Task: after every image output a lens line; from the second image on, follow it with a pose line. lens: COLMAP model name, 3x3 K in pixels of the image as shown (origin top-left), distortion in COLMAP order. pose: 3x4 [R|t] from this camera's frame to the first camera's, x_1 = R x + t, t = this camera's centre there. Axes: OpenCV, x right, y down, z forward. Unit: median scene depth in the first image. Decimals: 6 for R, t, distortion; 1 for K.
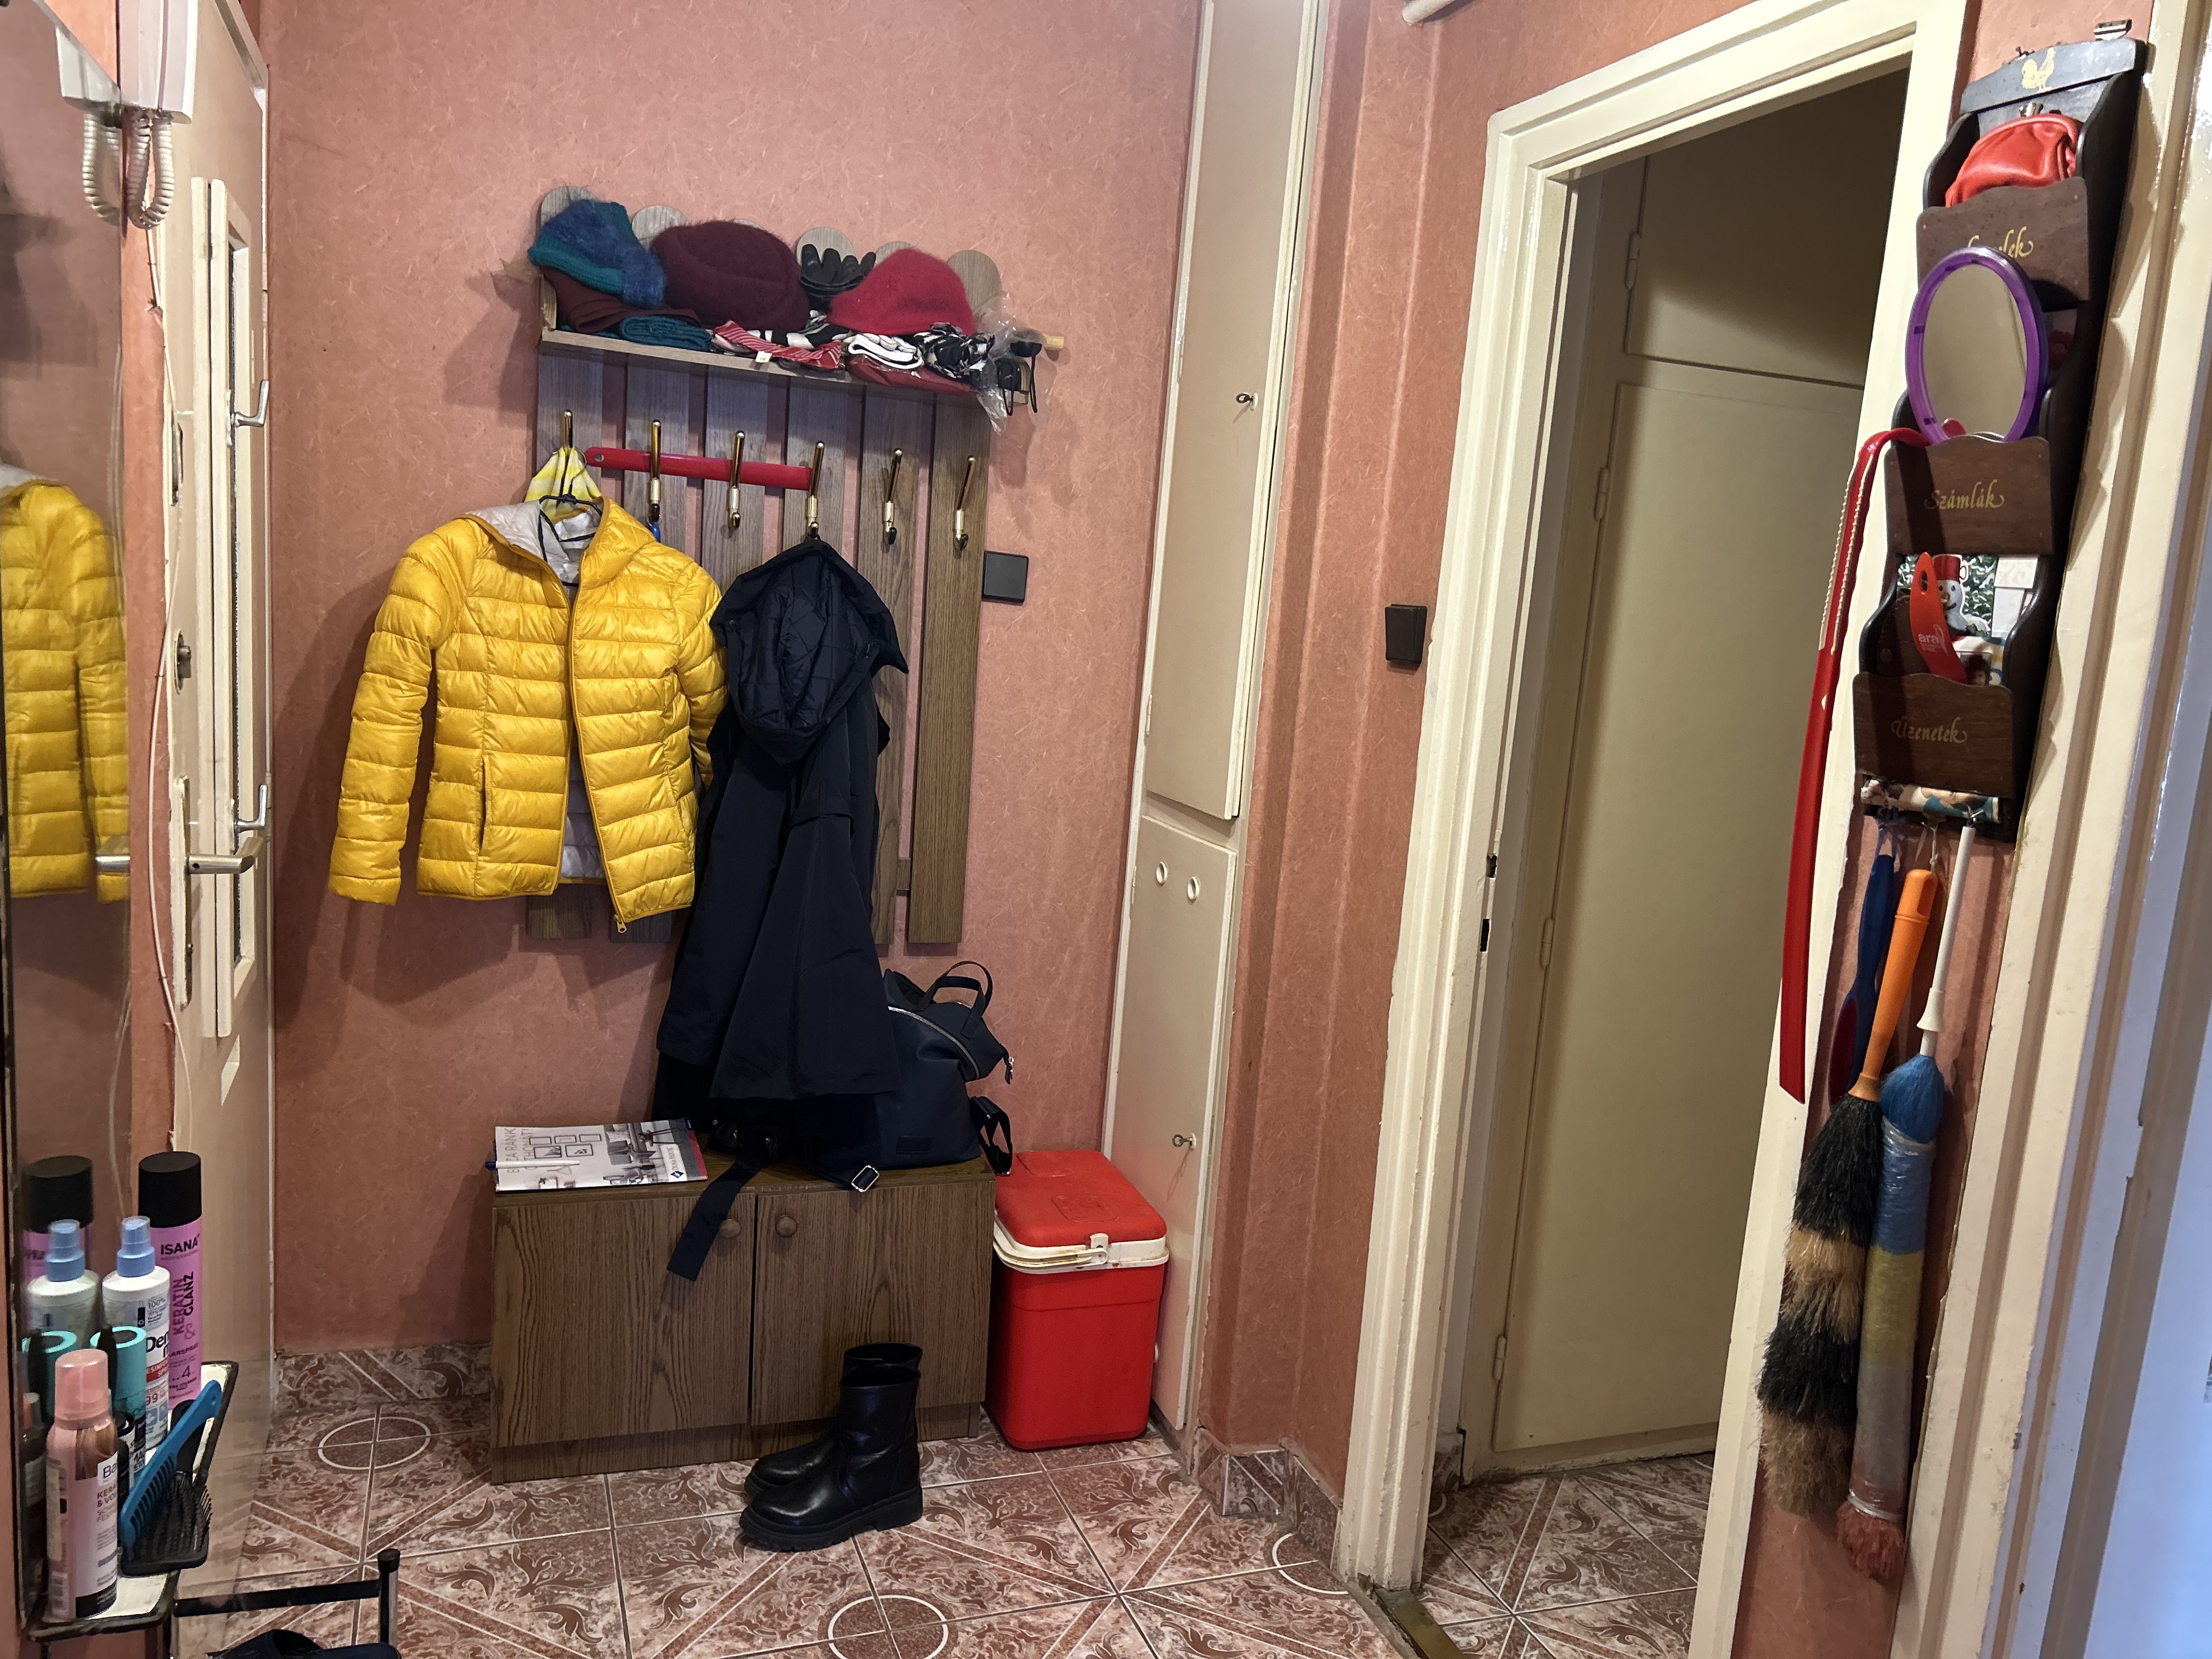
lens RADIAL K [[1659.8, 0, 1106.0], [0, 1659.8, 829.5], [0, 0, 1]] dist [0.039427, -0.067841]
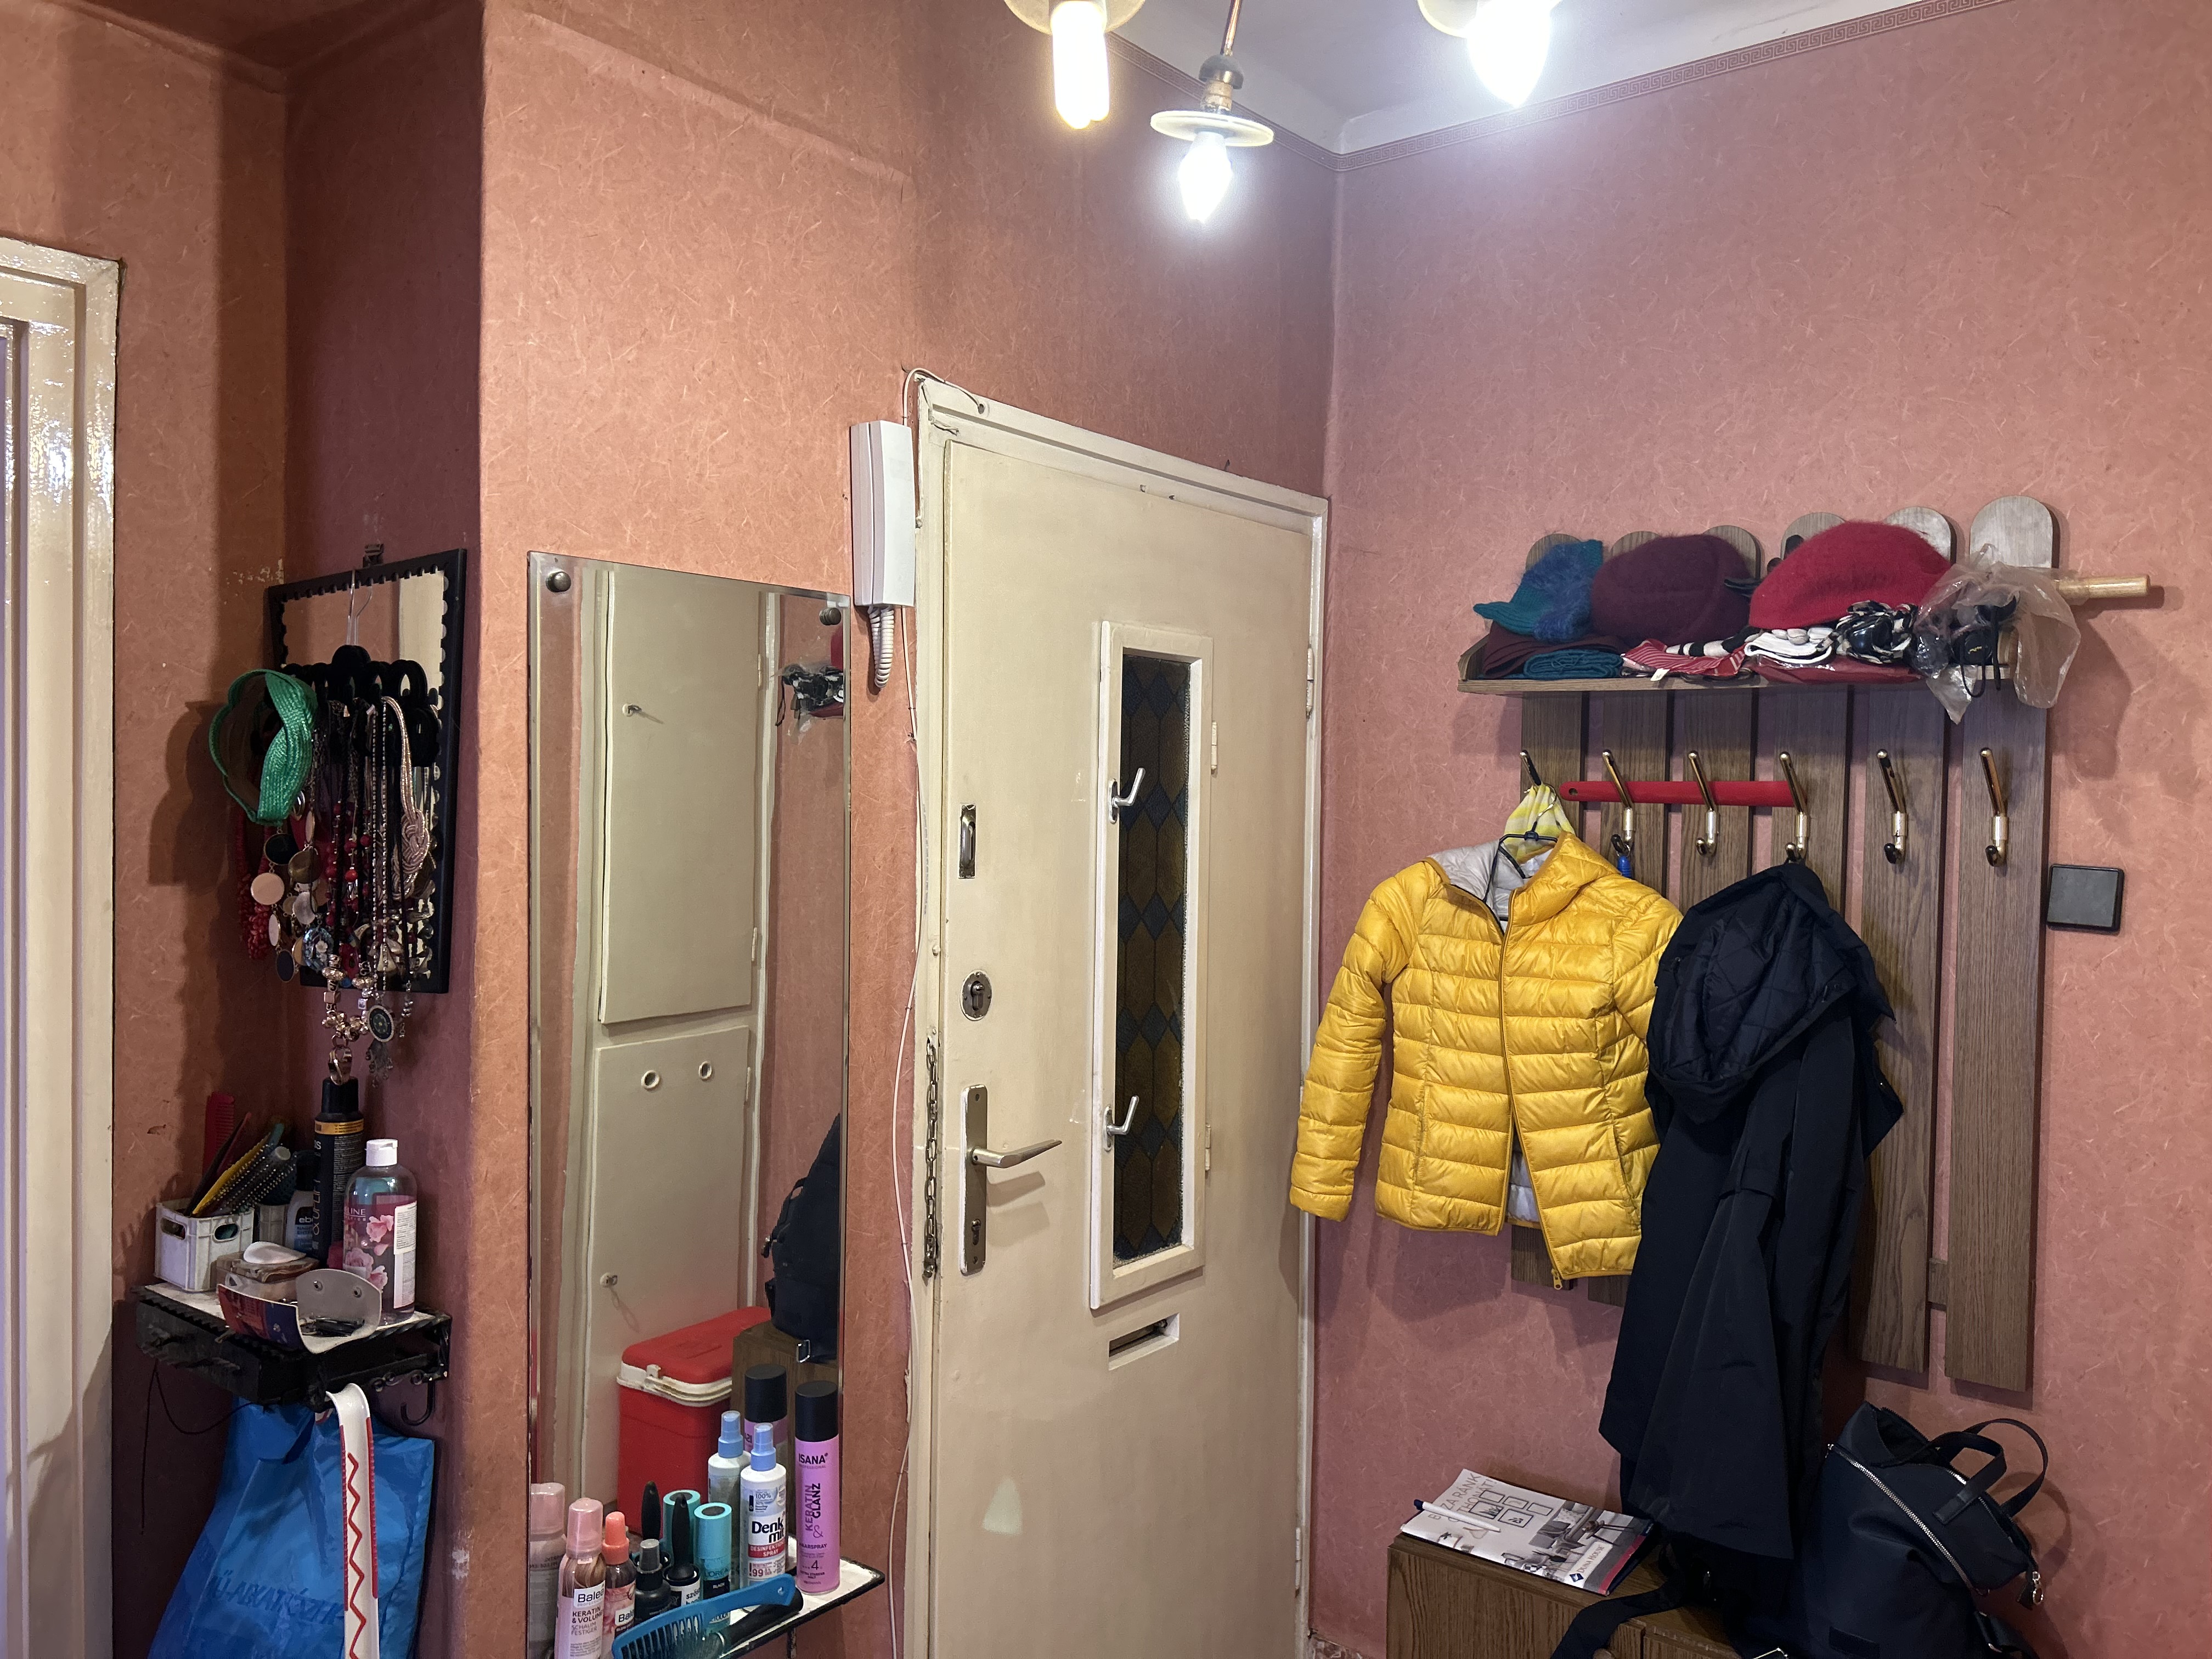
lens RADIAL K [[1659.8, 0, 1106.0], [0, 1659.8, 829.5], [0, 0, 1]] dist [0.039427, -0.067841]
pose [[0.517463, -0.056761, -0.853821, 0.399167], [-0.099265, 0.987079, -0.125780, -0.050766], [0.849929, 0.149841, 0.505143, 0.276274]]
